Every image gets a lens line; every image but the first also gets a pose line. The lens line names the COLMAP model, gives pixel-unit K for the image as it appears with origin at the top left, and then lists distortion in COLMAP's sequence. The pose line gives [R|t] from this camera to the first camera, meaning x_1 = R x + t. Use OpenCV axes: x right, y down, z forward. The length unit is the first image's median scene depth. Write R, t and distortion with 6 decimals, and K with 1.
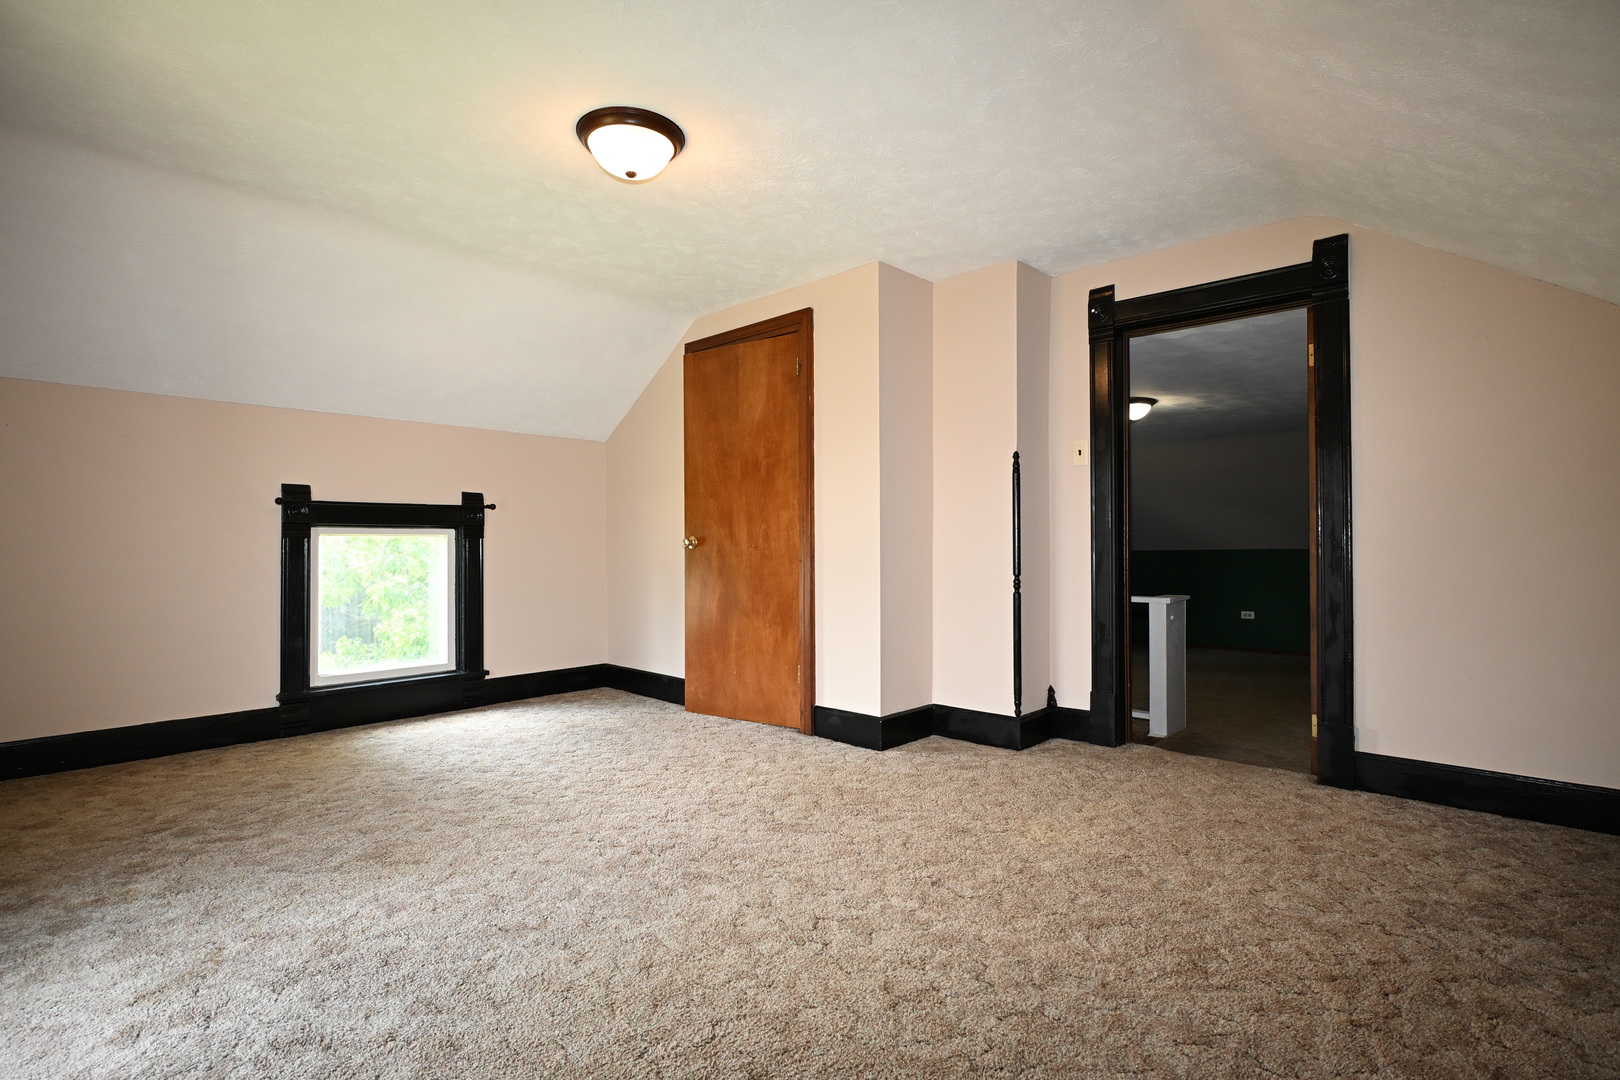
lens RADIAL K [[802.2, 0, 808.3], [0, 802.2, 540.7], [0, 0, 1]] dist [-0.006750, -0.000050]
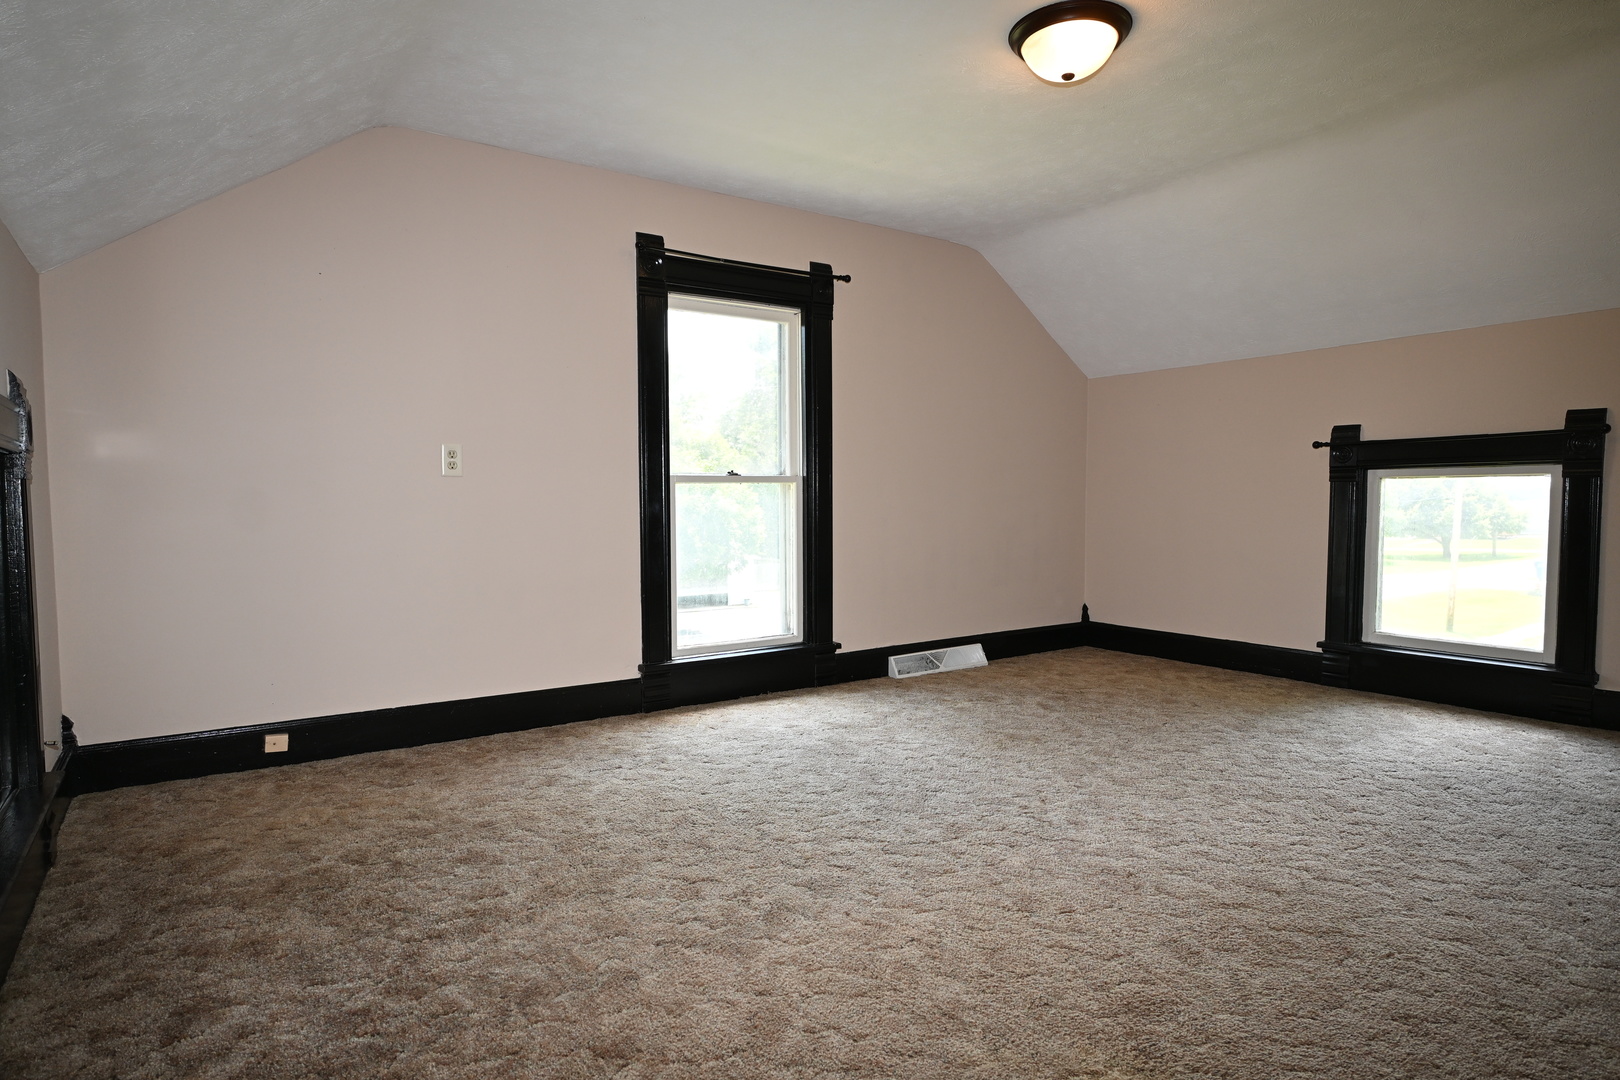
lens RADIAL K [[934.5, 0, 808.9], [0, 934.5, 544.6], [0, 0, 1]] dist [0.003706, 0.000748]
pose [[-0.246355, 0.055948, -0.967564, 0.892917], [0.014335, 0.998434, 0.054083, 0.002767], [0.969074, -0.000547, -0.246771, 0.977503]]
